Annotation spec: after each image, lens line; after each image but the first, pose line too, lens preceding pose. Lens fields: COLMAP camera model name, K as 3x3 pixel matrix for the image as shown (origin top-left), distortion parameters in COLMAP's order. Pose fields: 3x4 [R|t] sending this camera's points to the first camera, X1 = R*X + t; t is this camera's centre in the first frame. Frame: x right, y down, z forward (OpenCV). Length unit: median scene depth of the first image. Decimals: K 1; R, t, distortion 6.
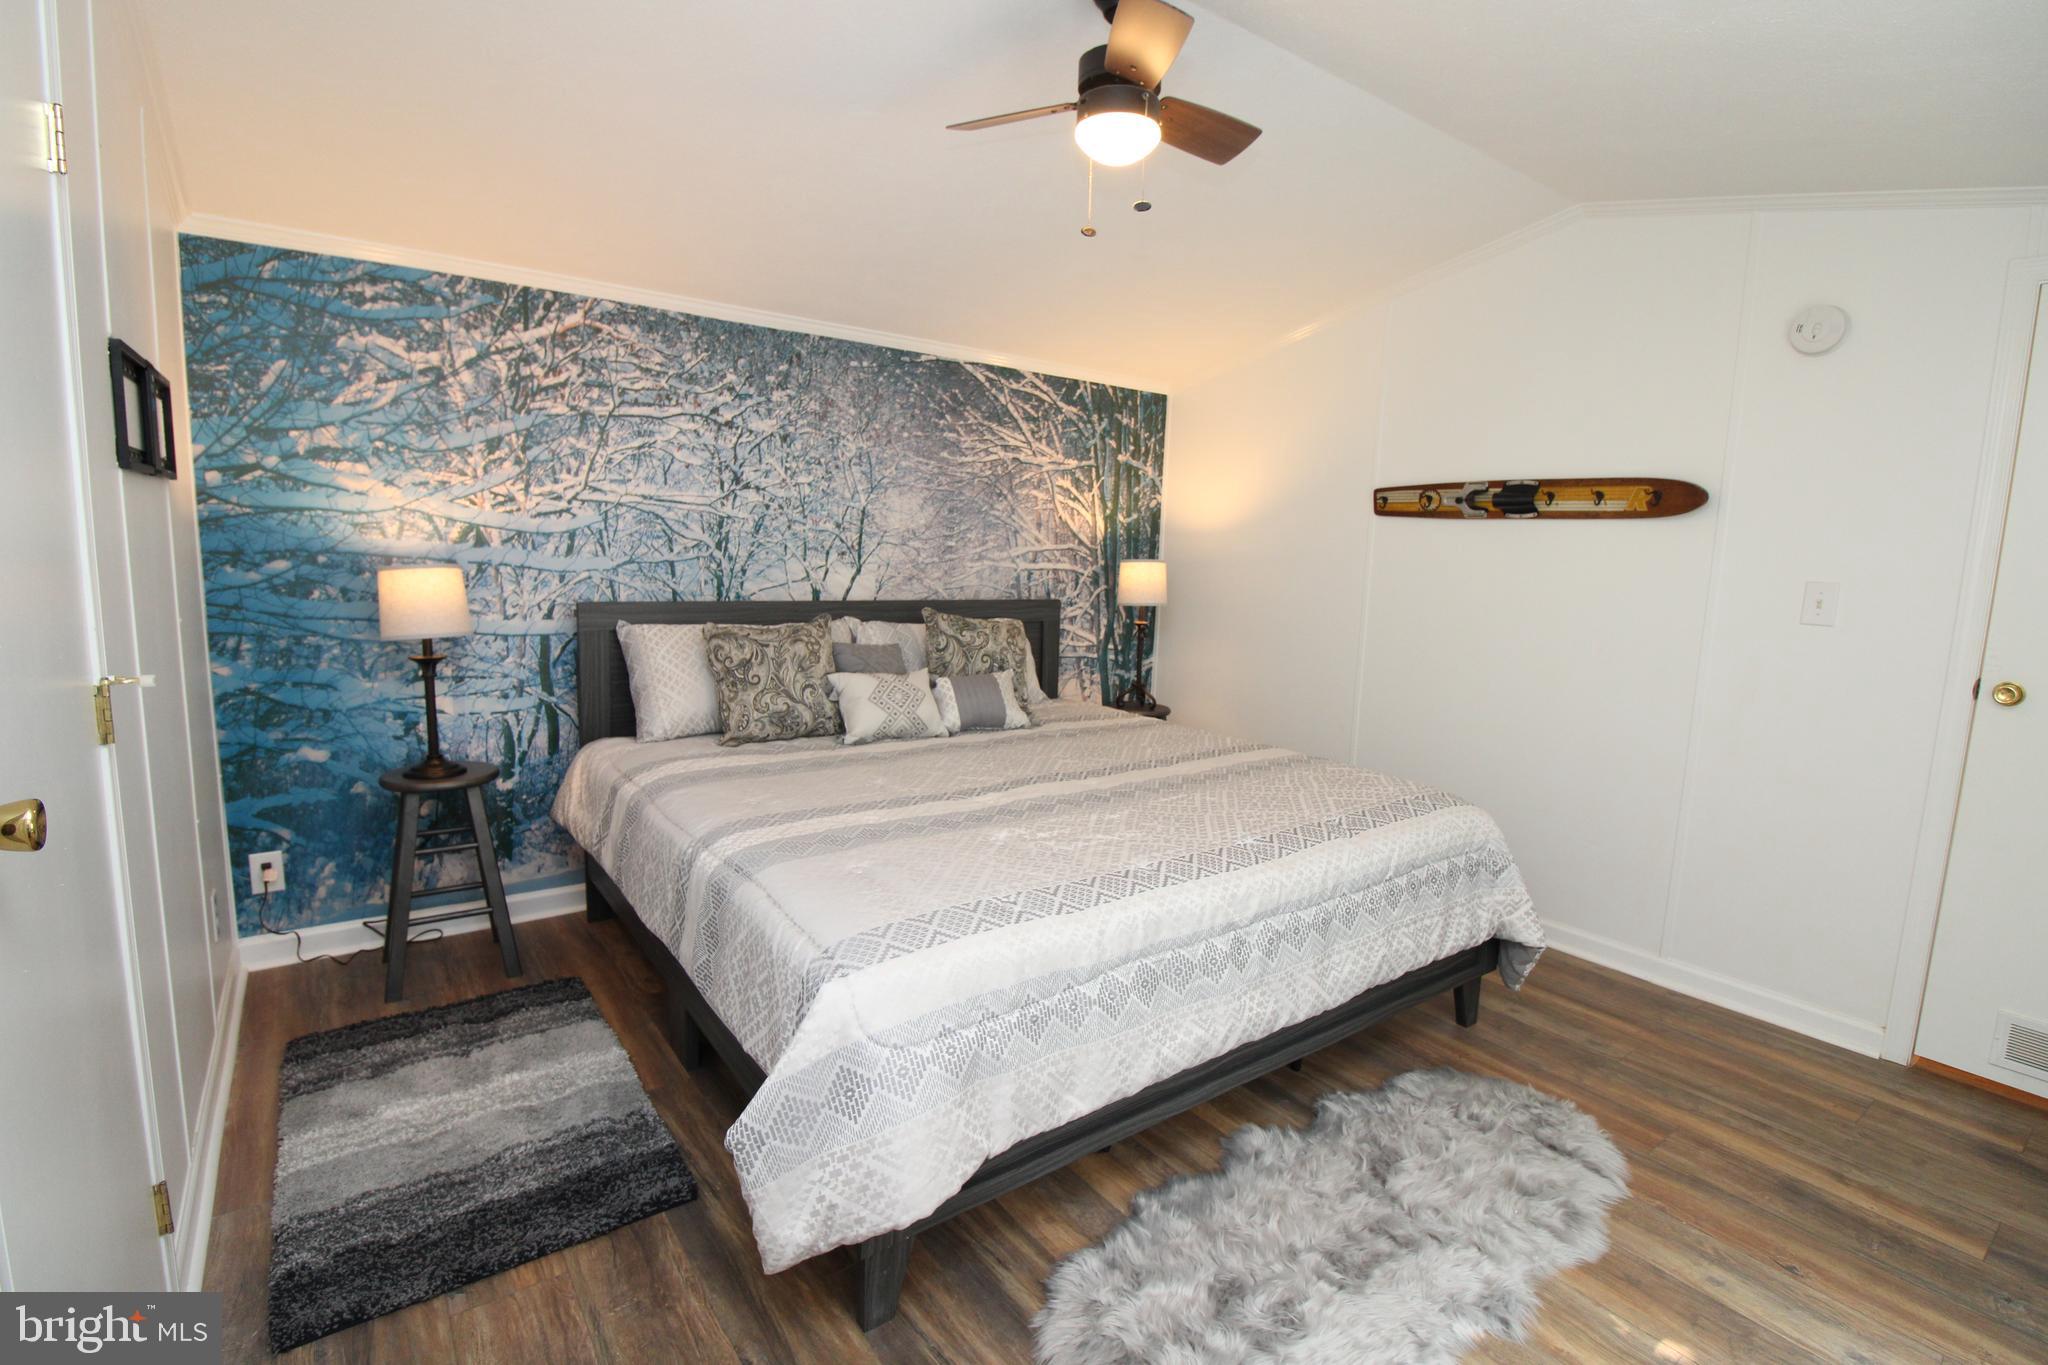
lens RADIAL K [[942.5, 0, 1032.1], [0, 942.5, 685.4], [0, 0, 1]] dist [-0.020541, -0.004492]
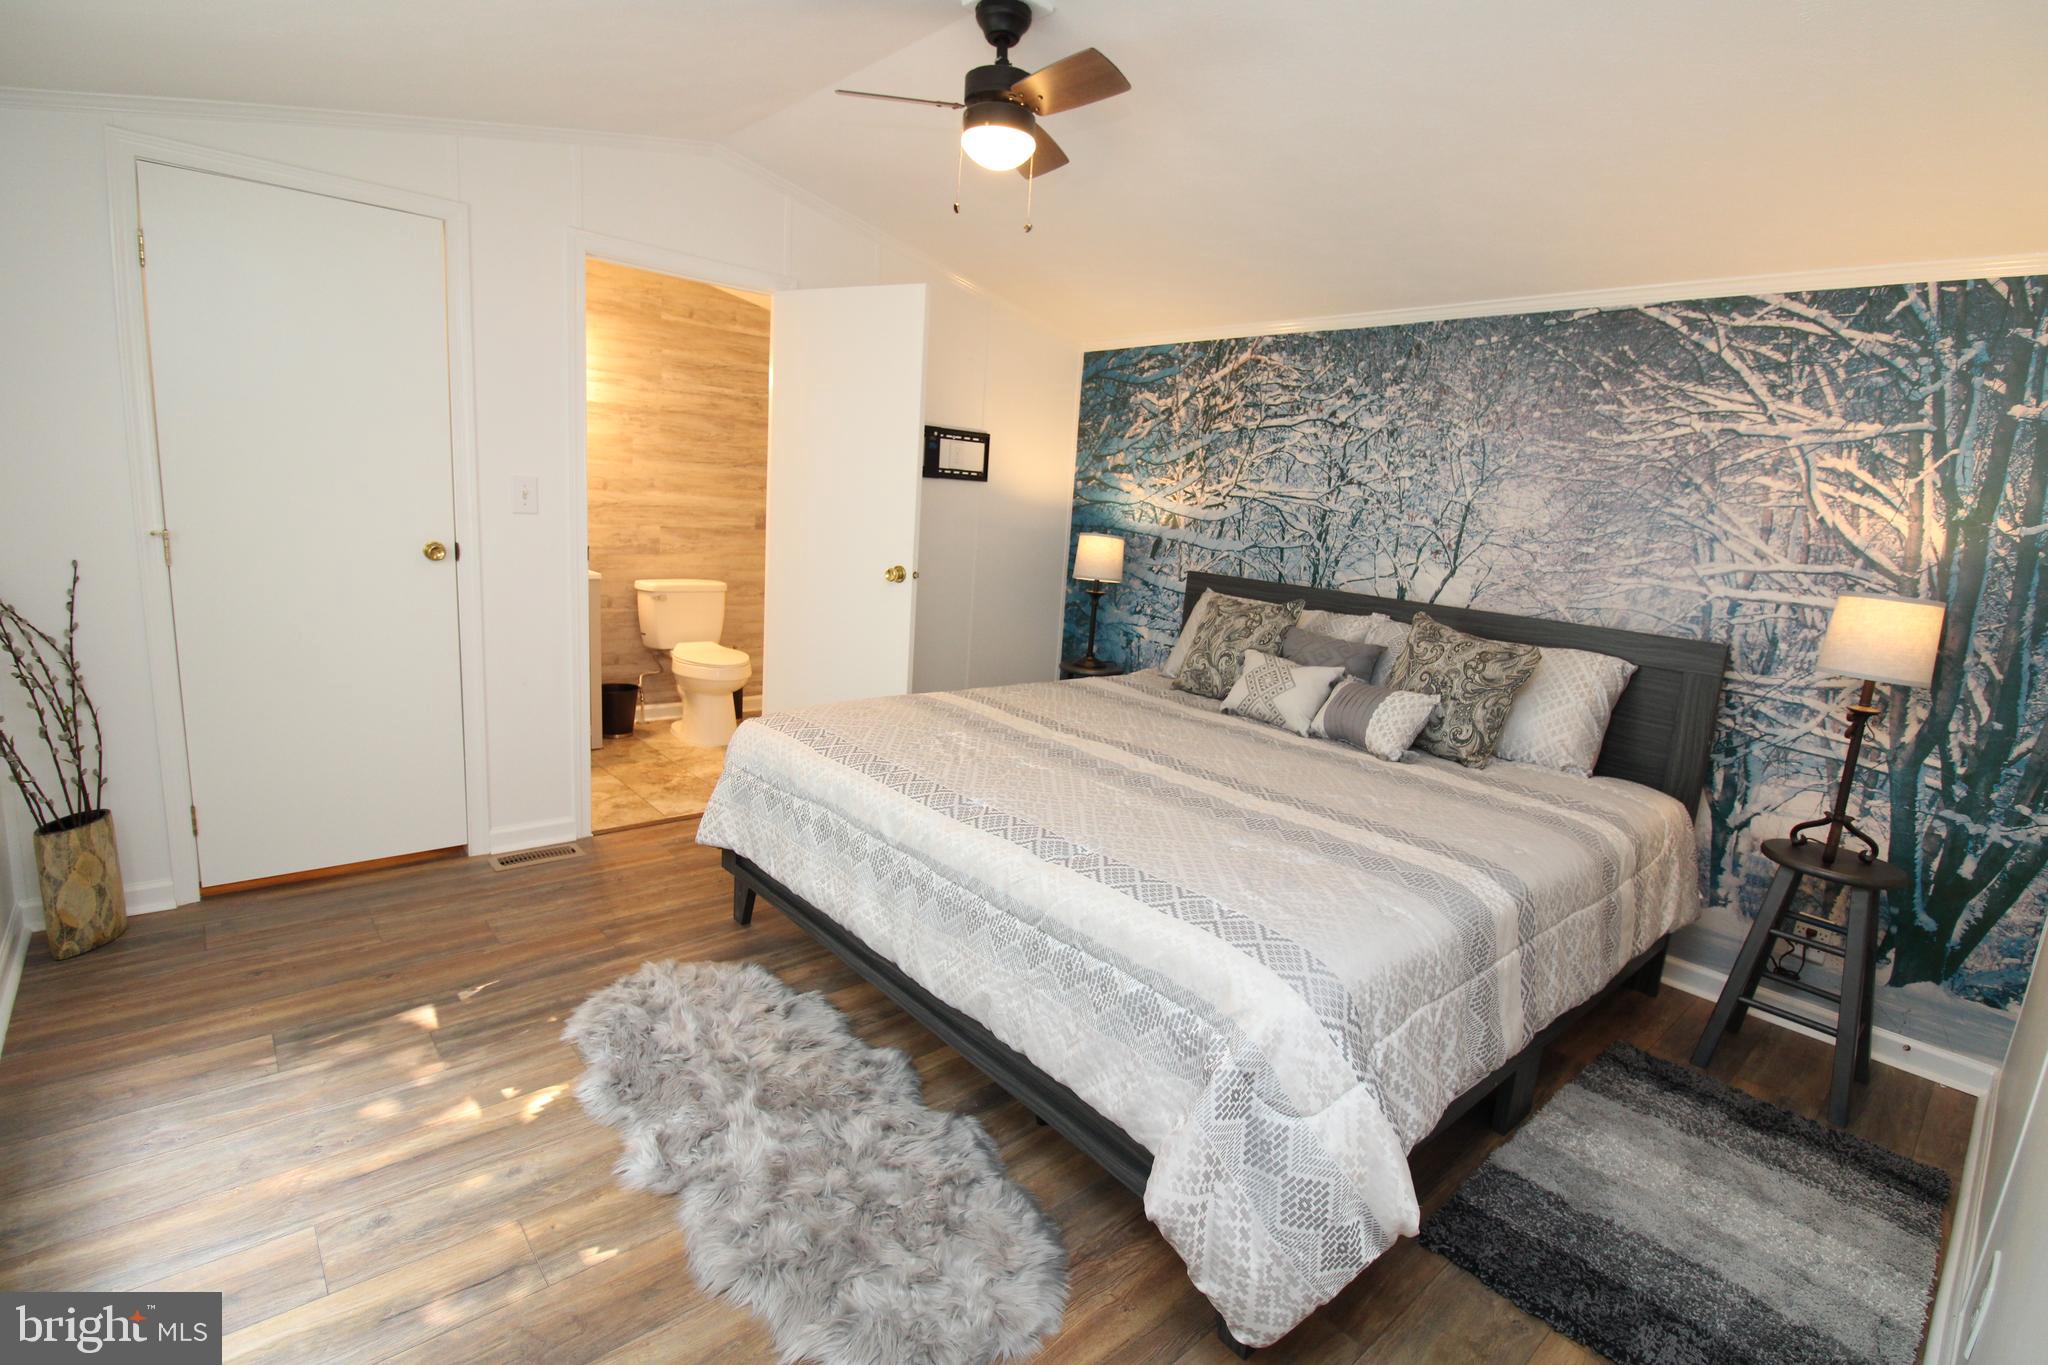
lens RADIAL K [[942.5, 0, 1030.8], [0, 942.5, 681.0], [0, 0, 1]] dist [-0.020541, -0.004492]
pose [[0.085020, 0.160706, -0.983334, 0.695783], [-0.213605, 0.966901, 0.139552, -0.062399], [0.973214, 0.198180, 0.116533, 0.538295]]
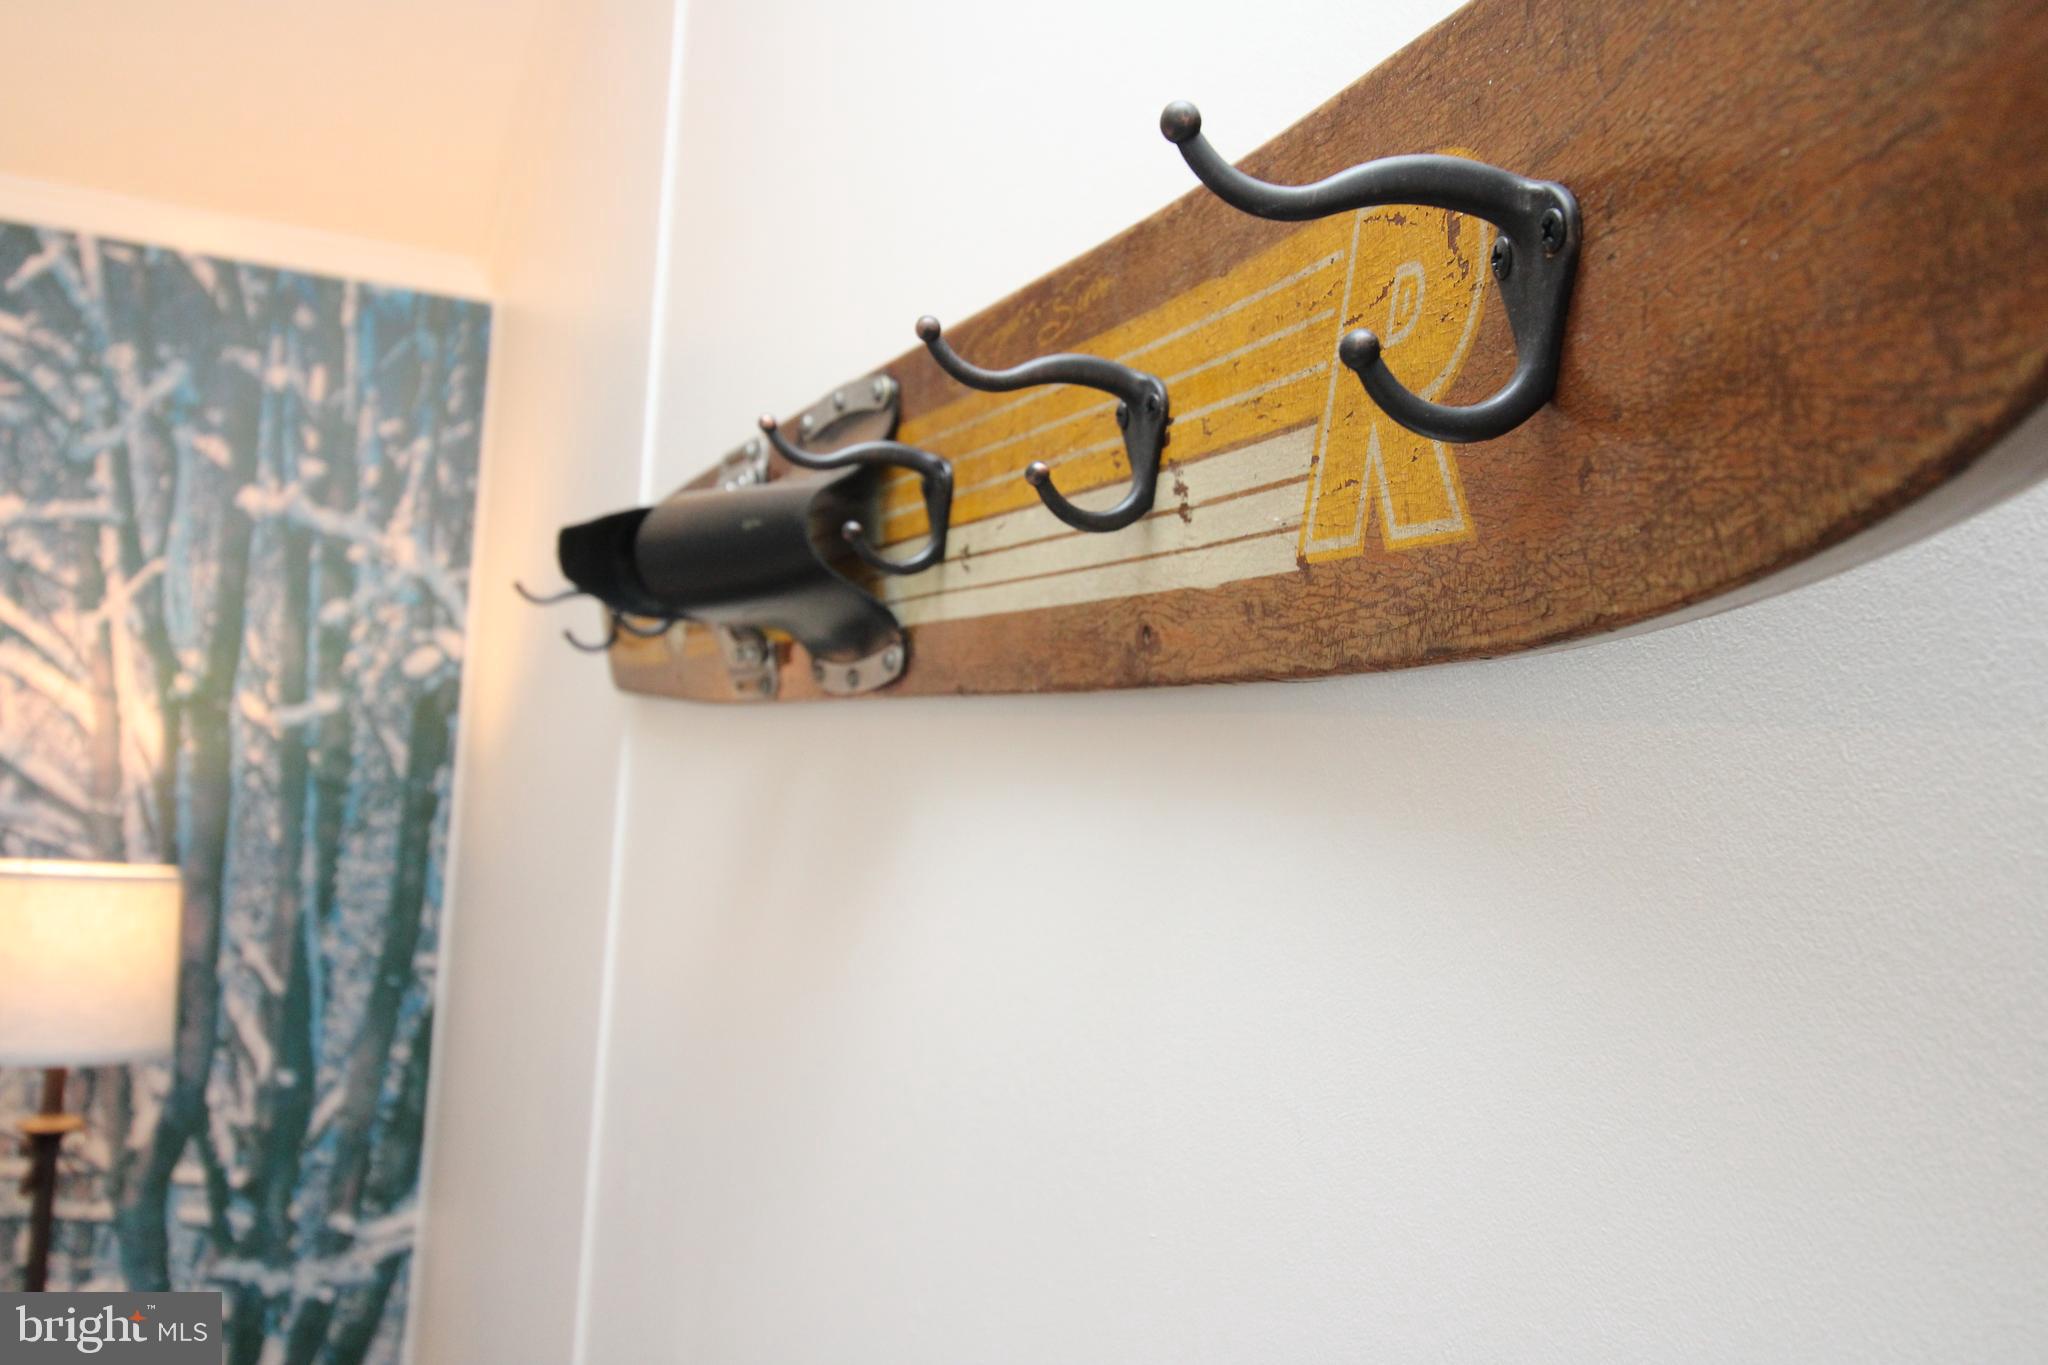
lens RADIAL K [[1597.5, 0, 1023.3], [0, 1597.5, 673.3], [0, 0, 1]] dist [0.007389, 0.011187]
pose [[0.976935, 0.014183, -0.213065, 0.523045], [-0.059440, 0.976418, -0.207544, -0.126688], [0.205097, 0.215422, 0.954740, 0.730105]]
